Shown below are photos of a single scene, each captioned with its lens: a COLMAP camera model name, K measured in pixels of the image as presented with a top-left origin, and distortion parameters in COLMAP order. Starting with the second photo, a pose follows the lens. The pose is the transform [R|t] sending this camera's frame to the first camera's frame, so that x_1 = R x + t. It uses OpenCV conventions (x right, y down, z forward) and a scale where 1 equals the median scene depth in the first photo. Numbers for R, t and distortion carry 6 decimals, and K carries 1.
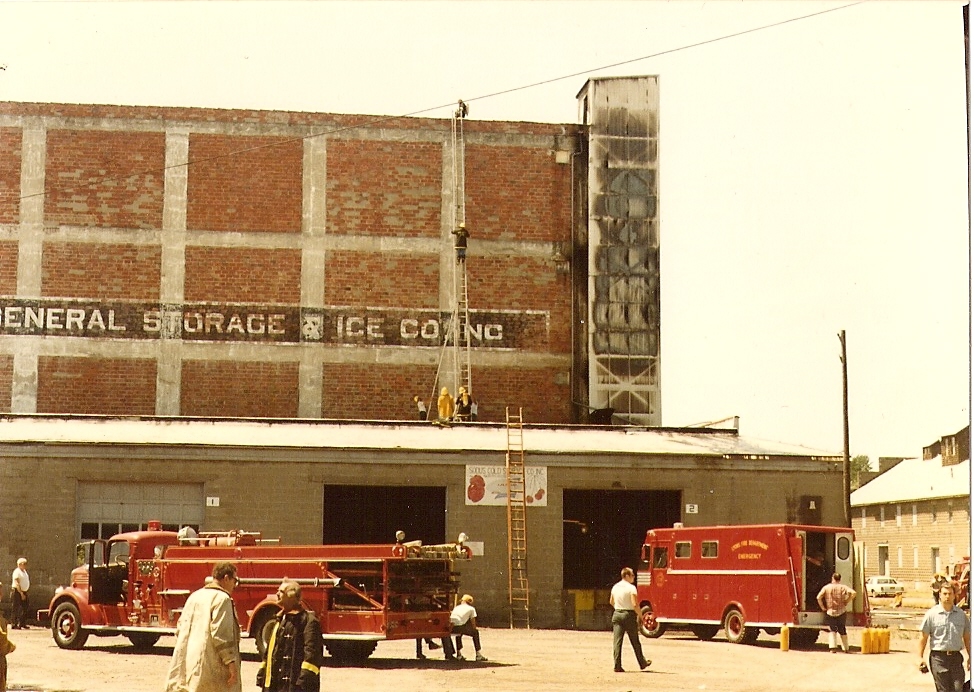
lens RADIAL K [[1731.9, 0, 487.0], [0, 1731.9, 346.0], [0, 0, 1]] dist [-0.033809, -0.092902]
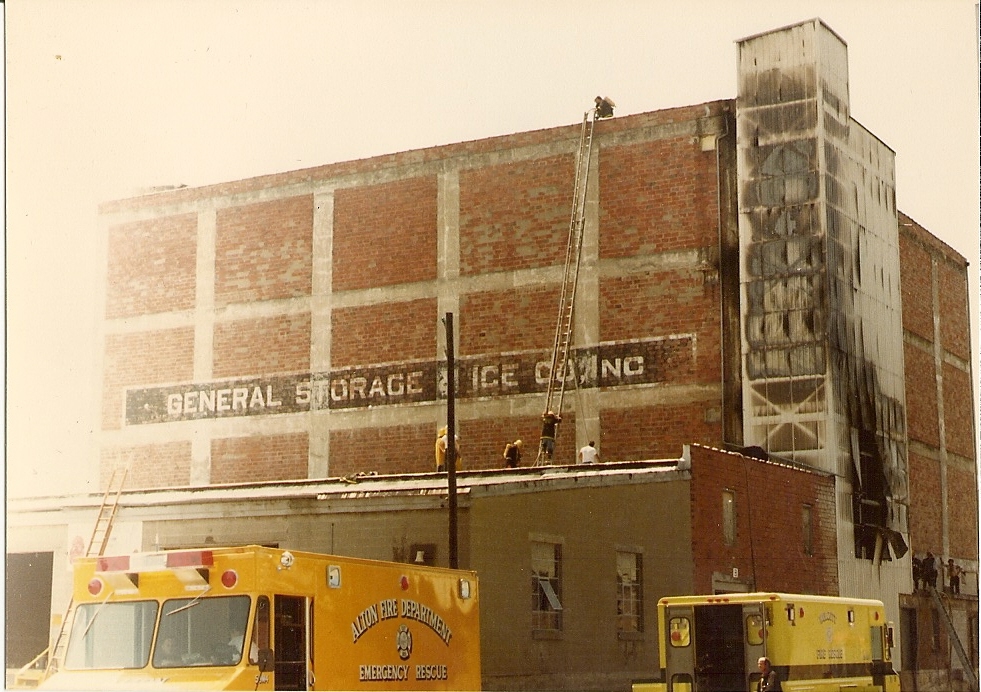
lens RADIAL K [[1746.9, 0, 490.5], [0, 1746.9, 318.9], [0, 0, 1]] dist [0.019208, 0.045877]
pose [[0.800043, -0.122036, -0.587400, 0.443740], [0.080450, 0.992073, -0.096537, 0.044897], [0.594524, 0.029978, 0.803518, 0.286469]]
